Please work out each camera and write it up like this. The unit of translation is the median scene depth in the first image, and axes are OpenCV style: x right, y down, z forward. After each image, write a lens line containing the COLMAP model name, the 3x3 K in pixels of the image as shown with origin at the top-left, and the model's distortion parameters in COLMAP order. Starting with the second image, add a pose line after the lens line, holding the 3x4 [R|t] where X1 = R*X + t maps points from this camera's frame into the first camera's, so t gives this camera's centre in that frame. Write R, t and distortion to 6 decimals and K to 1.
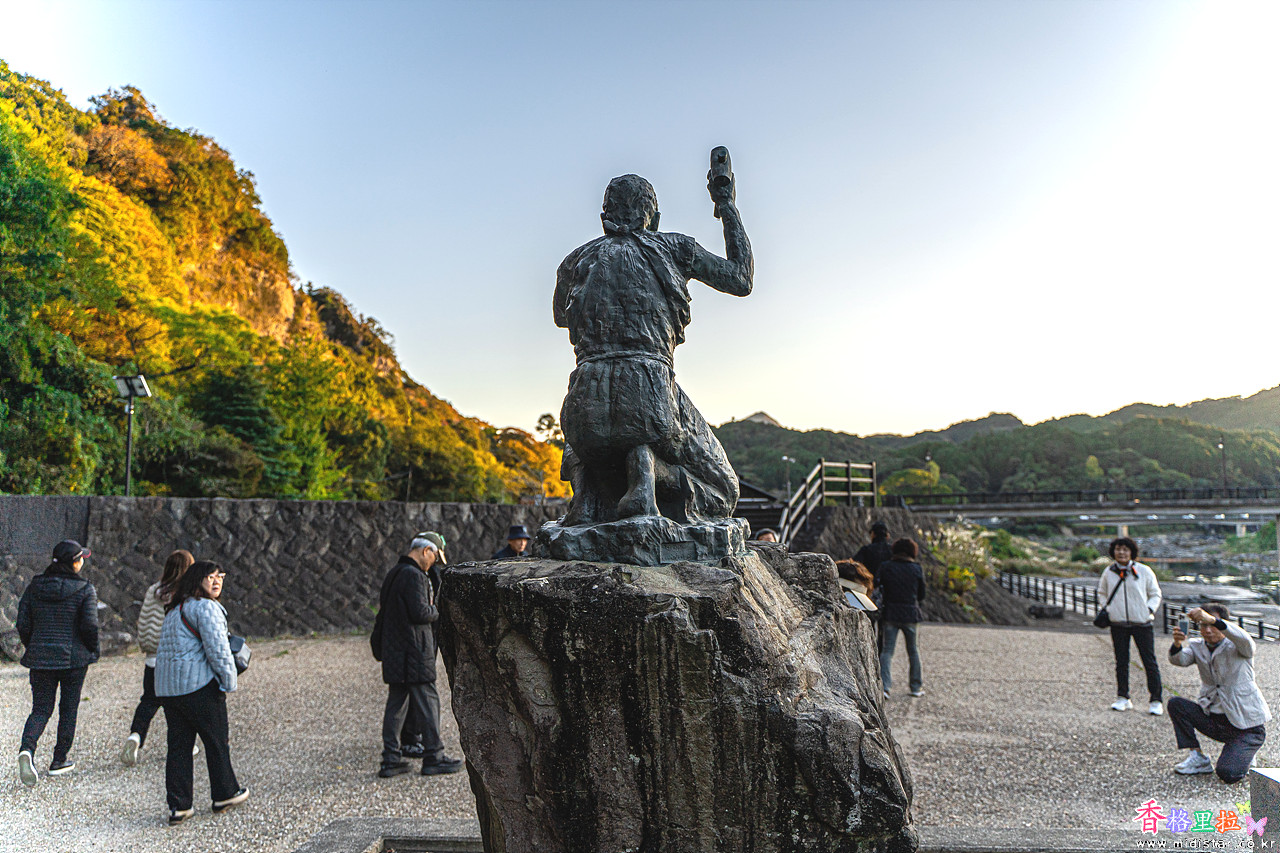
lens RADIAL K [[998.9, 0, 638.3], [0, 998.9, 427.1], [0, 0, 1]] dist [-0.004580, 0.005697]
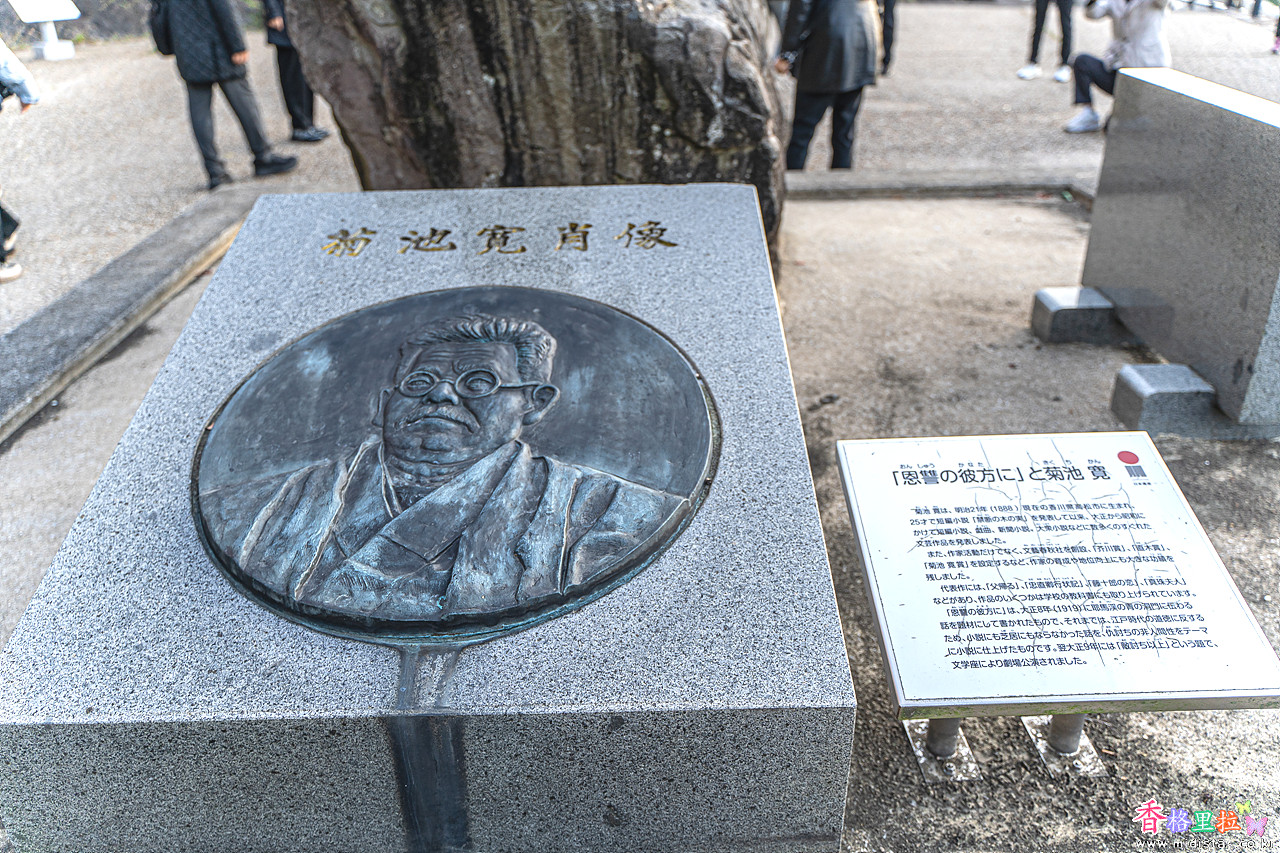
lens RADIAL K [[998.9, 0, 641.5], [0, 998.9, 427.9], [0, 0, 1]] dist [-0.004580, 0.005697]
pose [[0.997174, -0.051496, 0.054692, 0.072210], [0.014467, 0.846076, 0.532865, 0.110149], [-0.073715, -0.530568, 0.844431, 0.016030]]
